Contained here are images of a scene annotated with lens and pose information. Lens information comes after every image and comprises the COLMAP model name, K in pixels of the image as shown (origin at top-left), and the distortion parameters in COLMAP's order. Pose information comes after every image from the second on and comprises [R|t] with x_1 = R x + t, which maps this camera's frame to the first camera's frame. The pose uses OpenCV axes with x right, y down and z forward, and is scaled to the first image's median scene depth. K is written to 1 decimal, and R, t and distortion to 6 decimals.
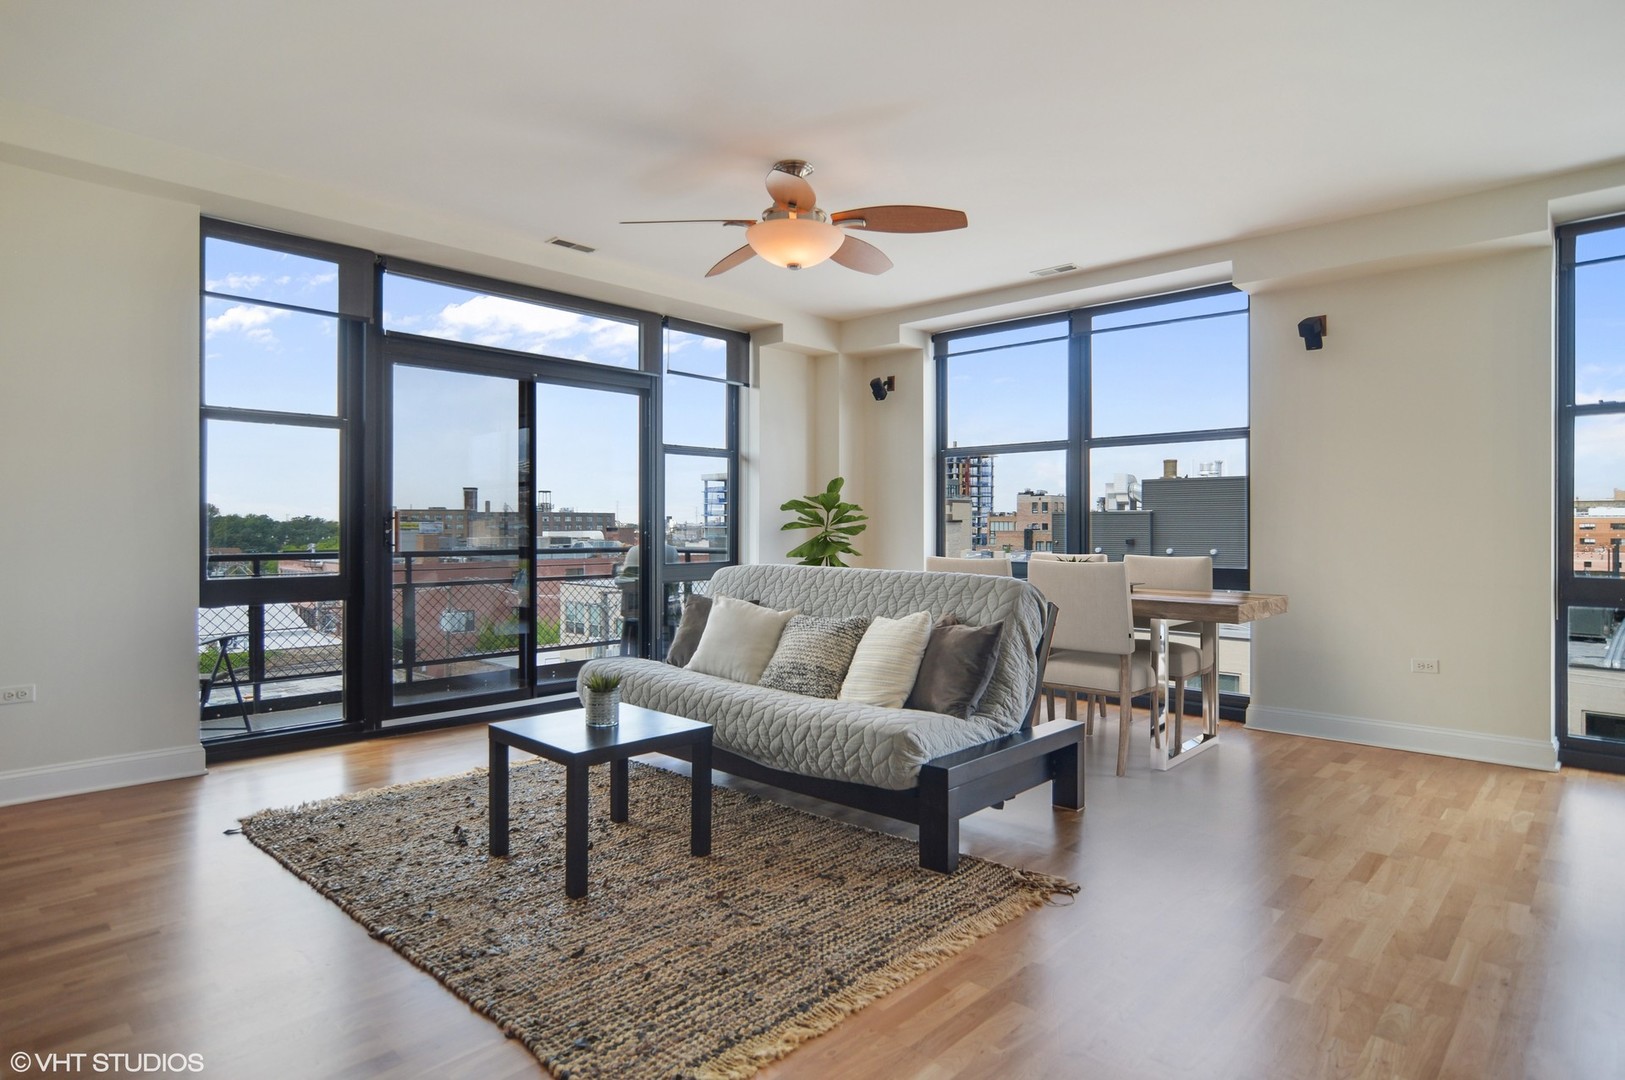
lens RADIAL K [[894.4, 0, 812.8], [0, 894.4, 530.6], [0, 0, 1]] dist [0.000166, 0.000343]
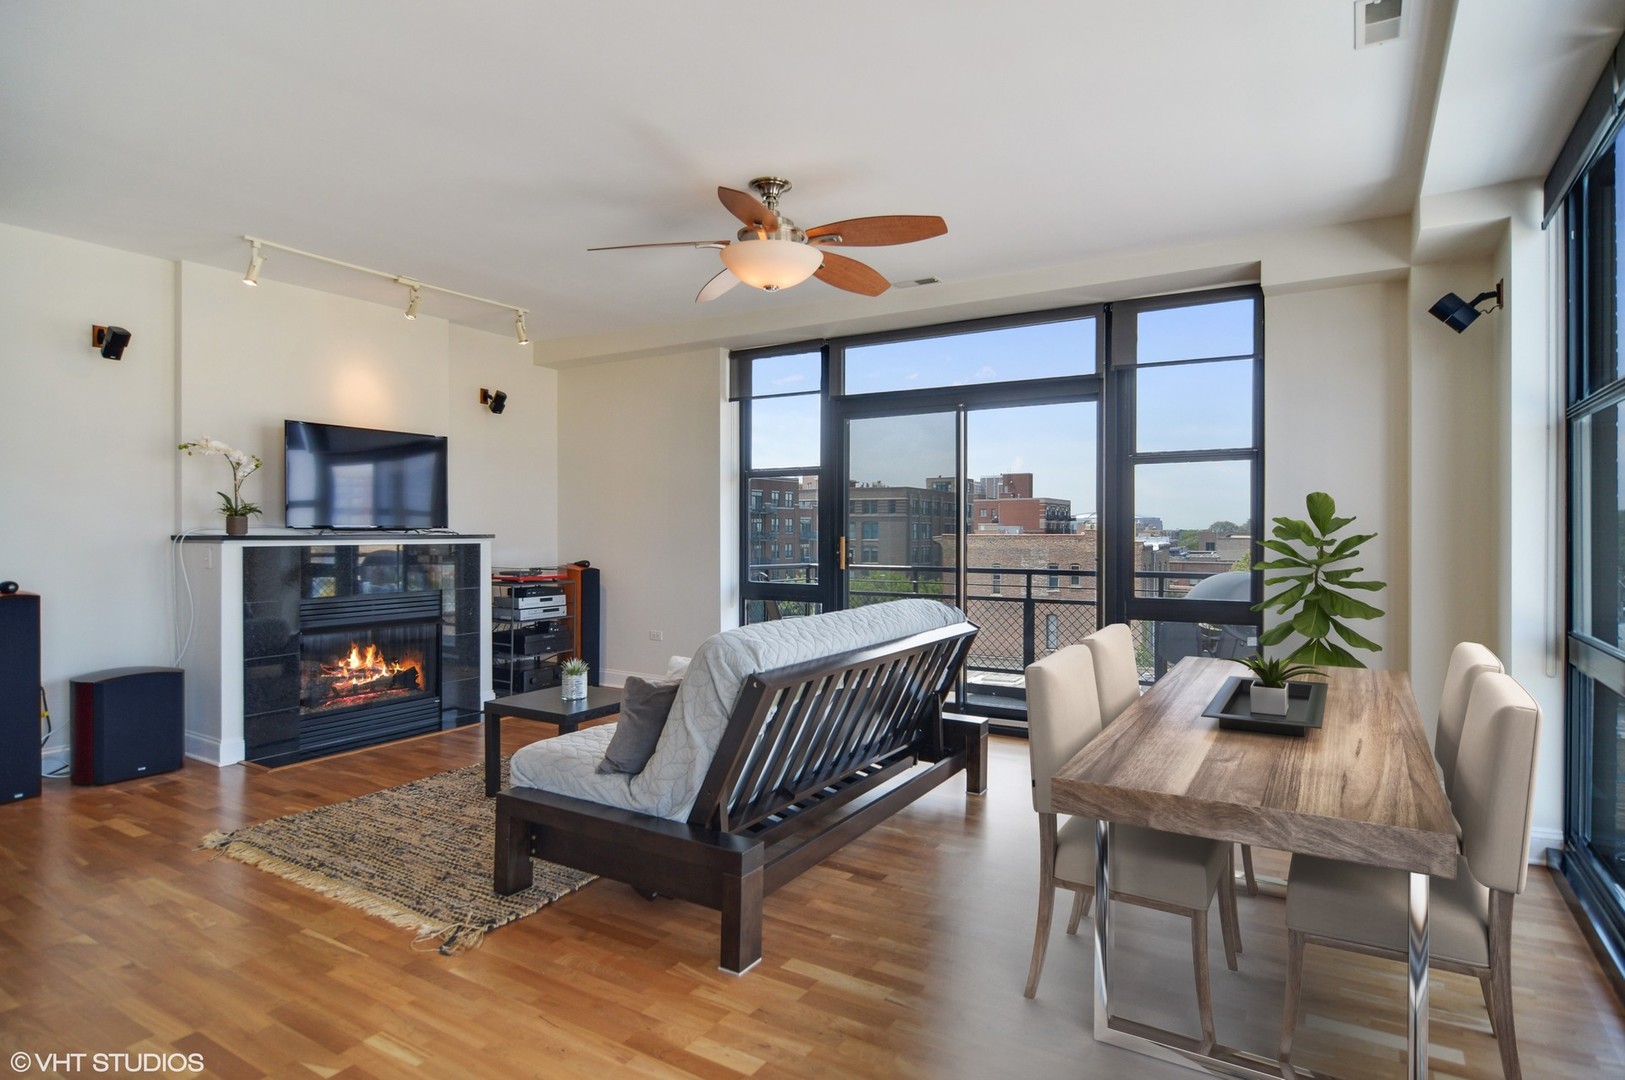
lens RADIAL K [[894.4, 0, 812.8], [0, 894.4, 530.6], [0, 0, 1]] dist [0.000166, 0.000343]
pose [[0.200720, 0.001722, -0.979647, 0.750934], [-0.009383, 0.999956, -0.000165, -0.027593], [0.979604, 0.009225, 0.200727, 0.686278]]
